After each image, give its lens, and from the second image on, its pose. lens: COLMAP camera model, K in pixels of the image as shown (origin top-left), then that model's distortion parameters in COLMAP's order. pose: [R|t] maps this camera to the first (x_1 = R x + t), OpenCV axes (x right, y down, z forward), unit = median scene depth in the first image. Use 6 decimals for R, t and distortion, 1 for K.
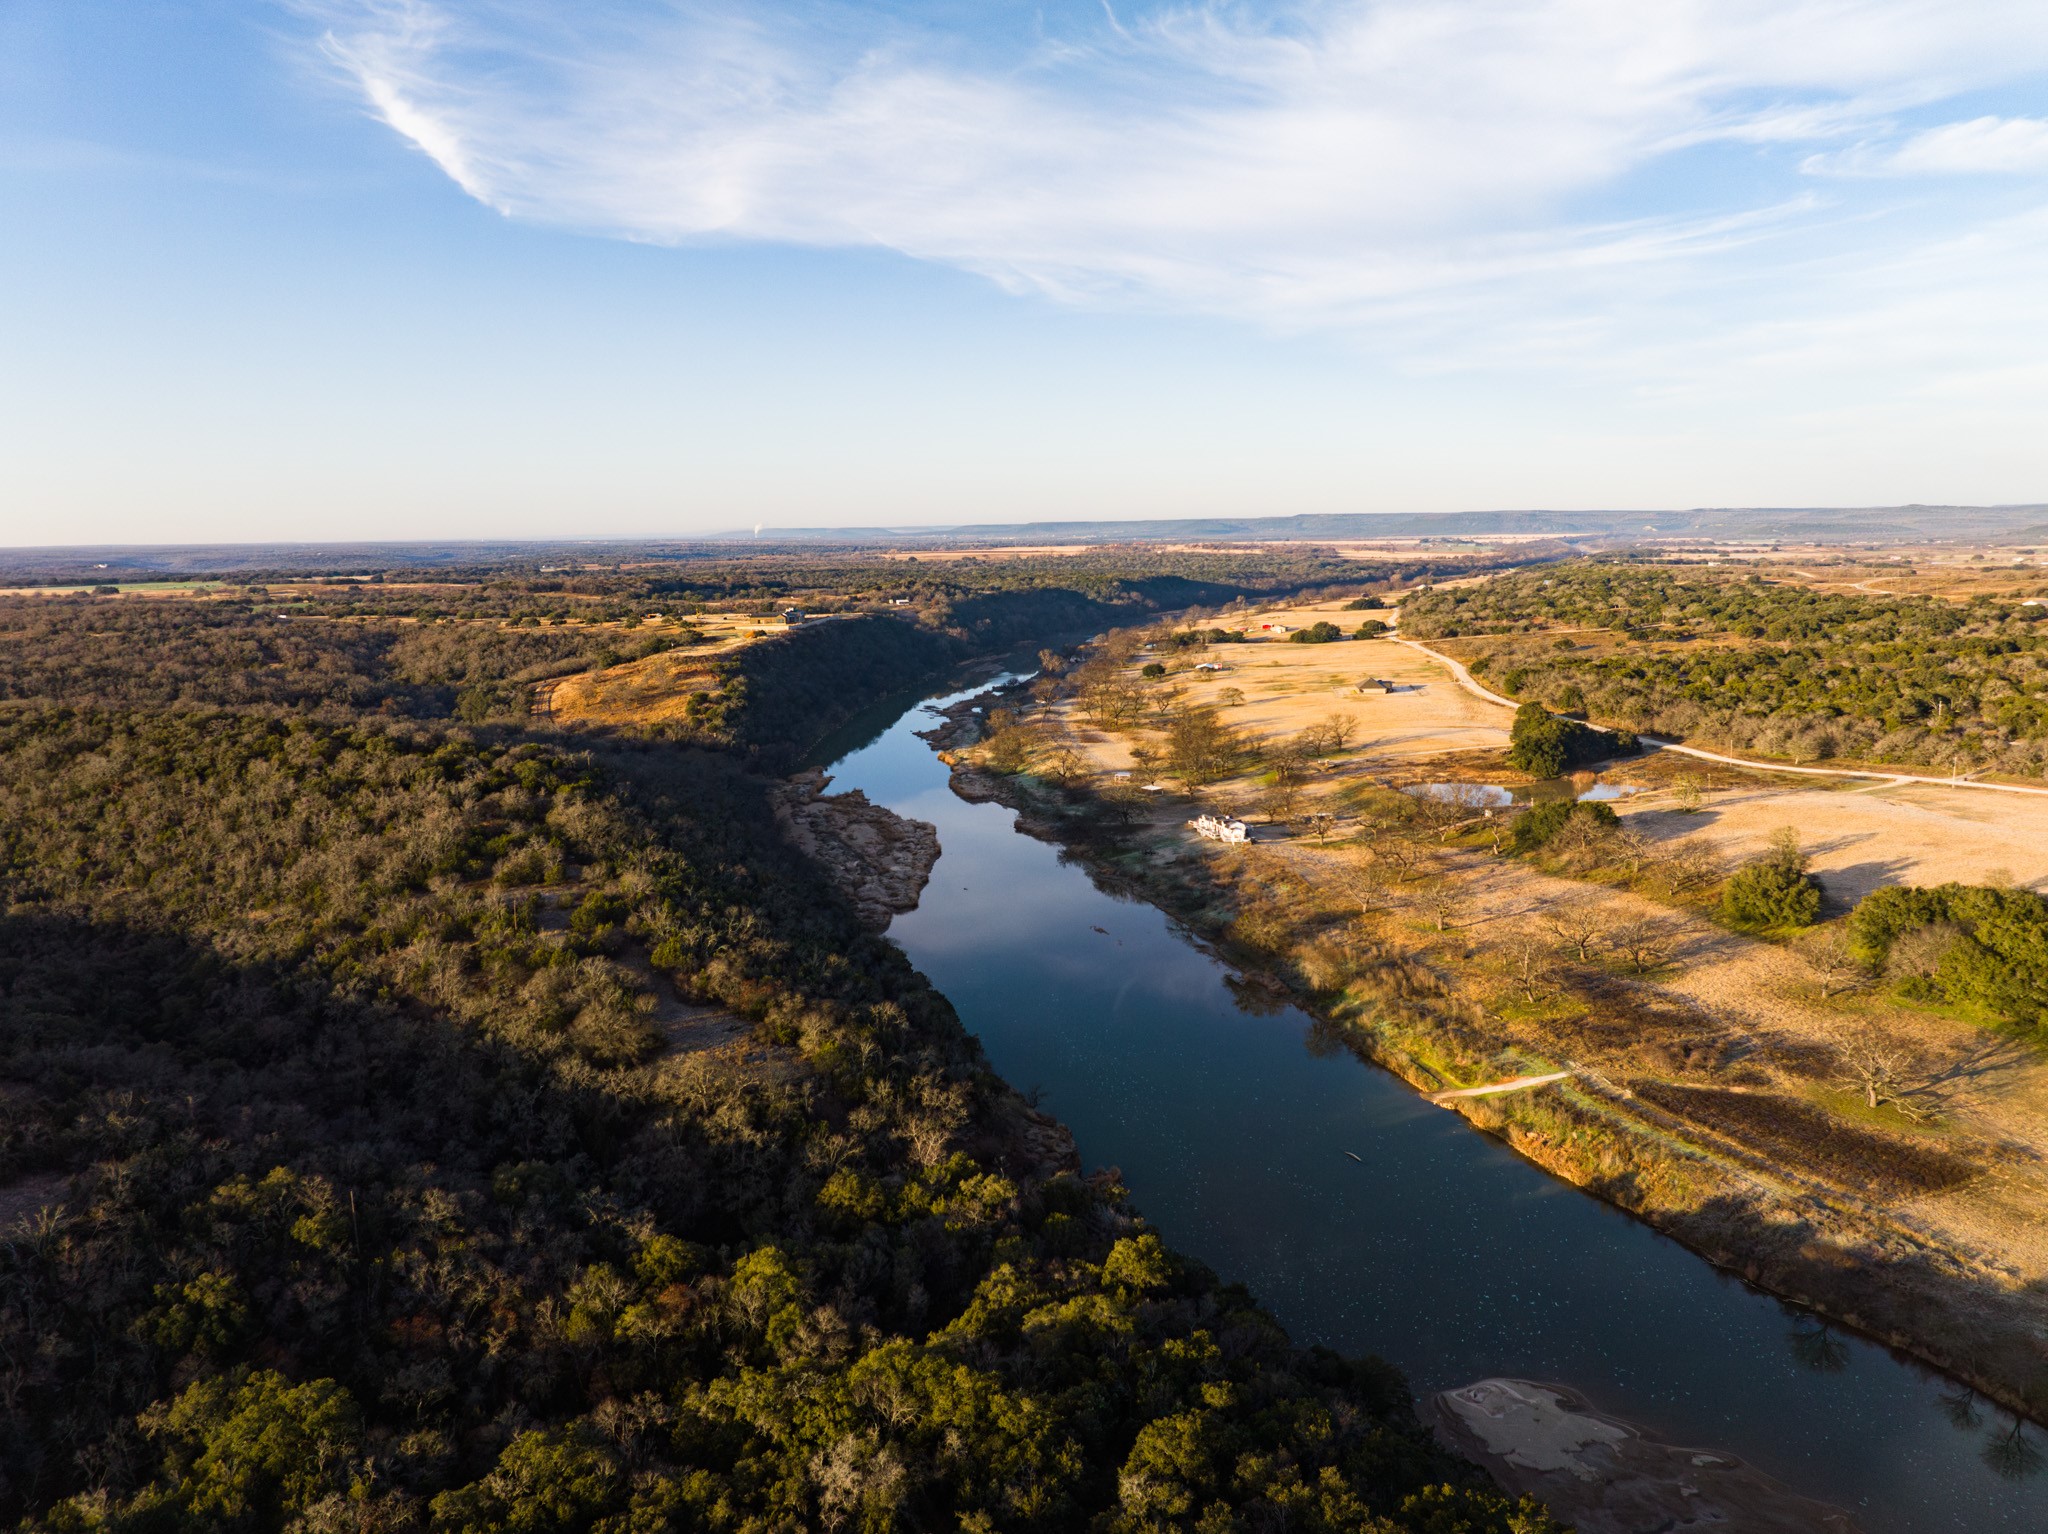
lens RADIAL K [[1437.5, 0, 1021.0], [0, 1437.5, 737.0], [0, 0, 1]] dist [-0.052052, 0.020192]
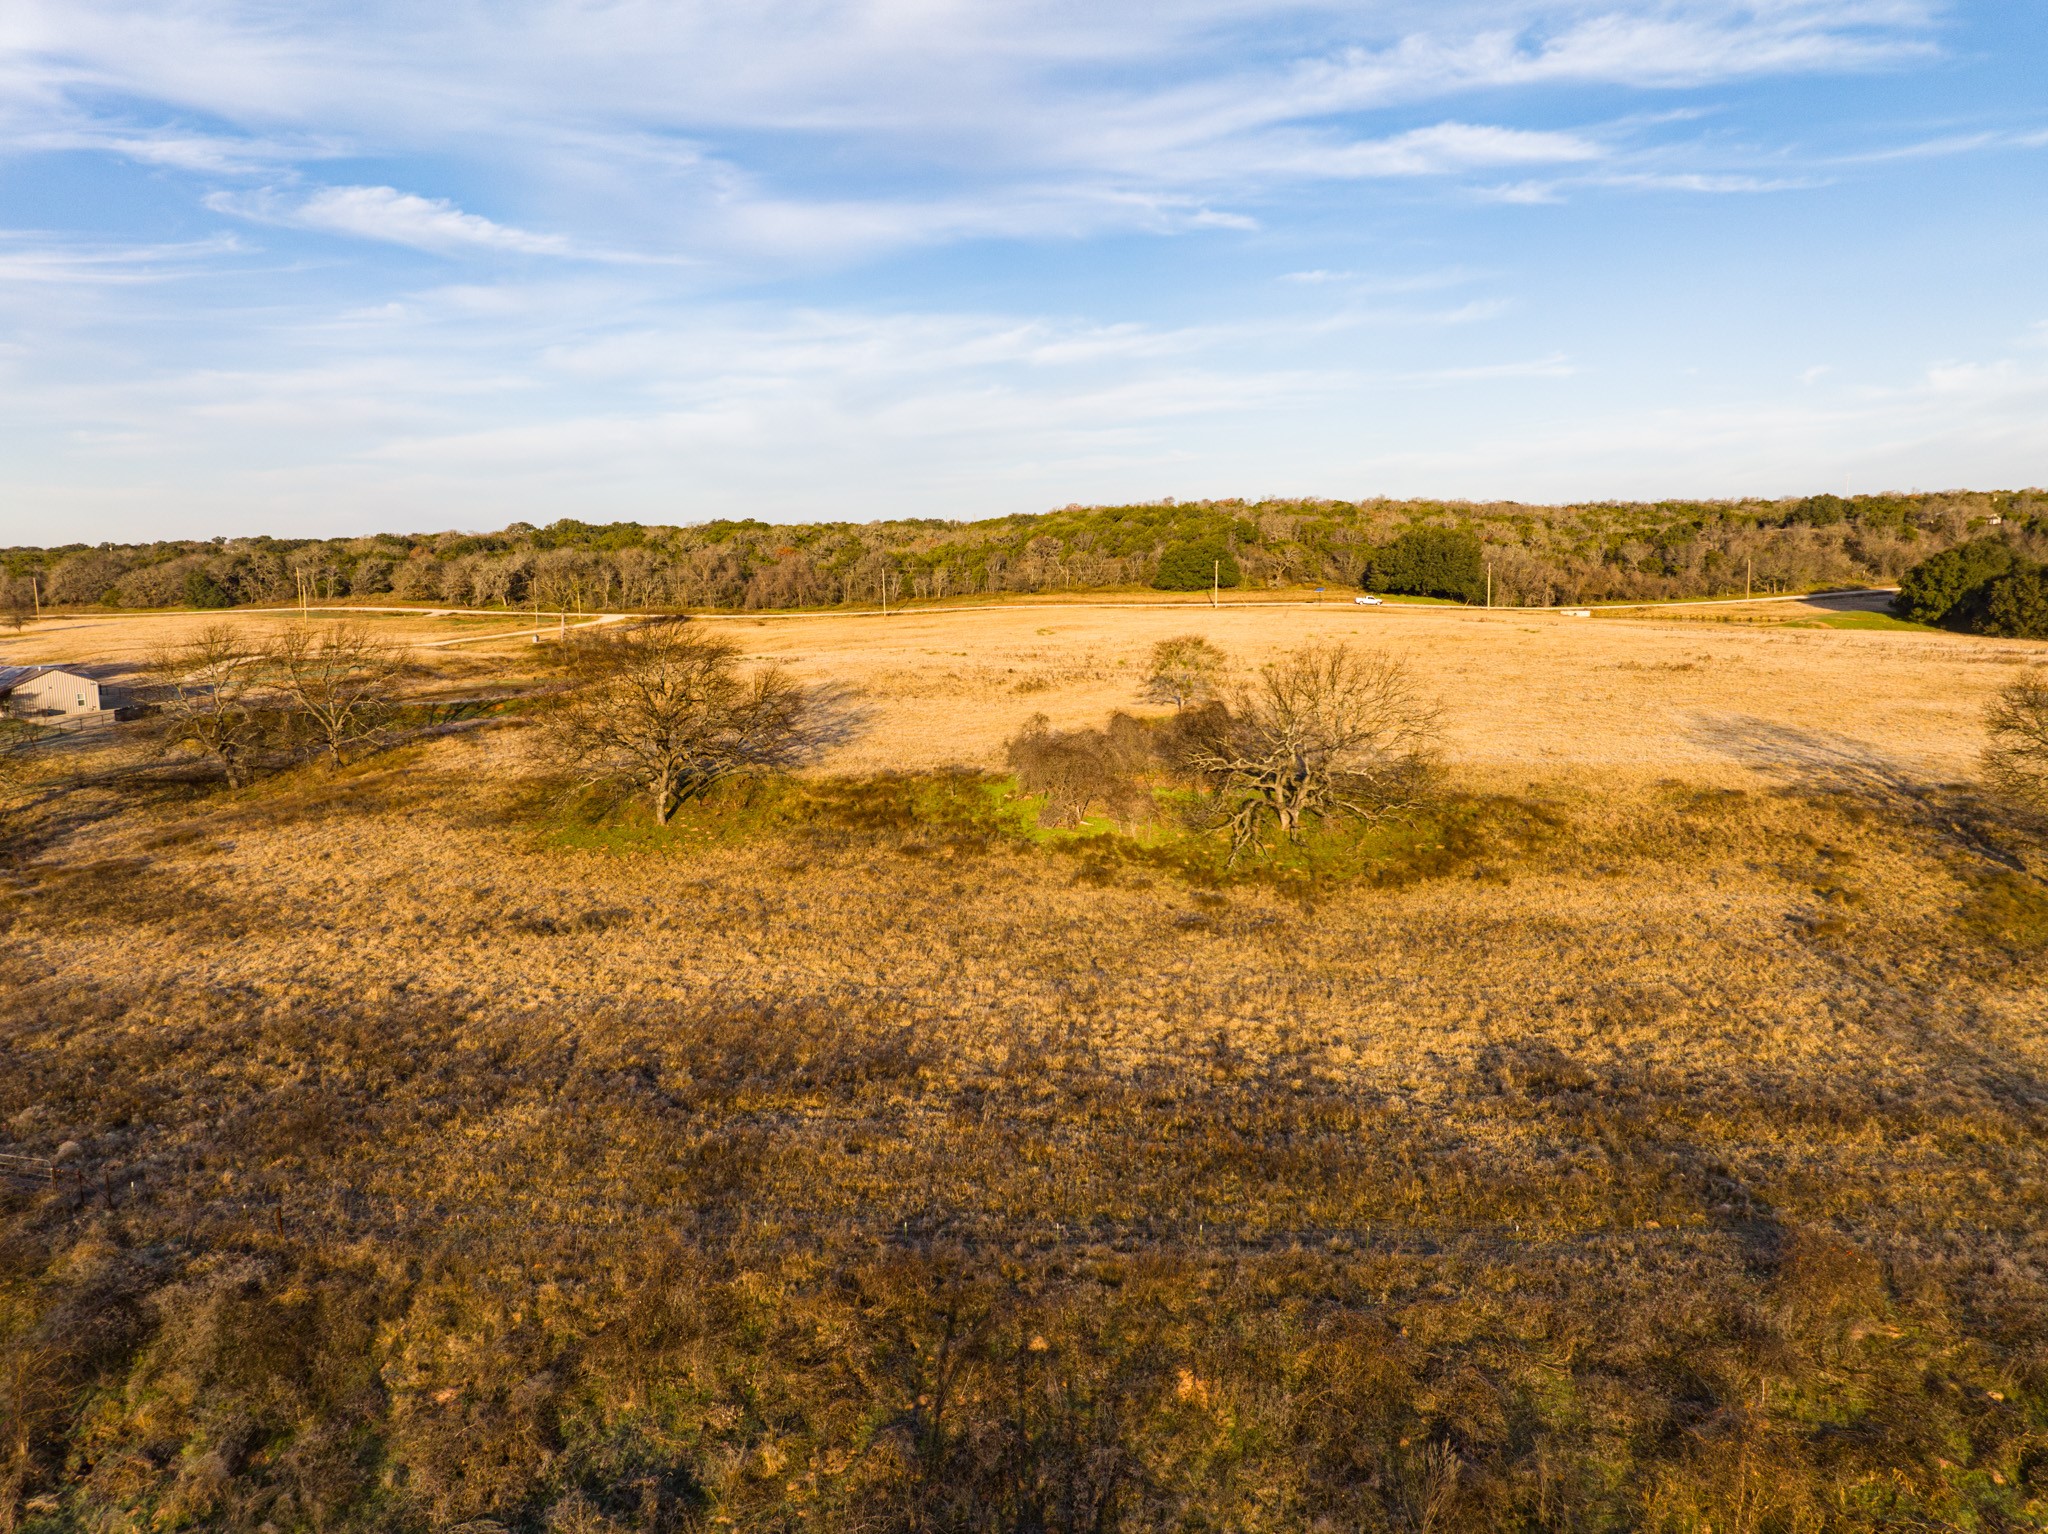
lens RADIAL K [[1437.5, 0, 1037.5], [0, 1437.5, 754.0], [0, 0, 1]] dist [-0.052052, 0.020192]
pose [[0.555946, -0.100307, 0.825144, 0.354954], [0.122275, 0.991762, 0.038178, 0.132339], [-0.822176, 0.079669, 0.563631, 0.049116]]
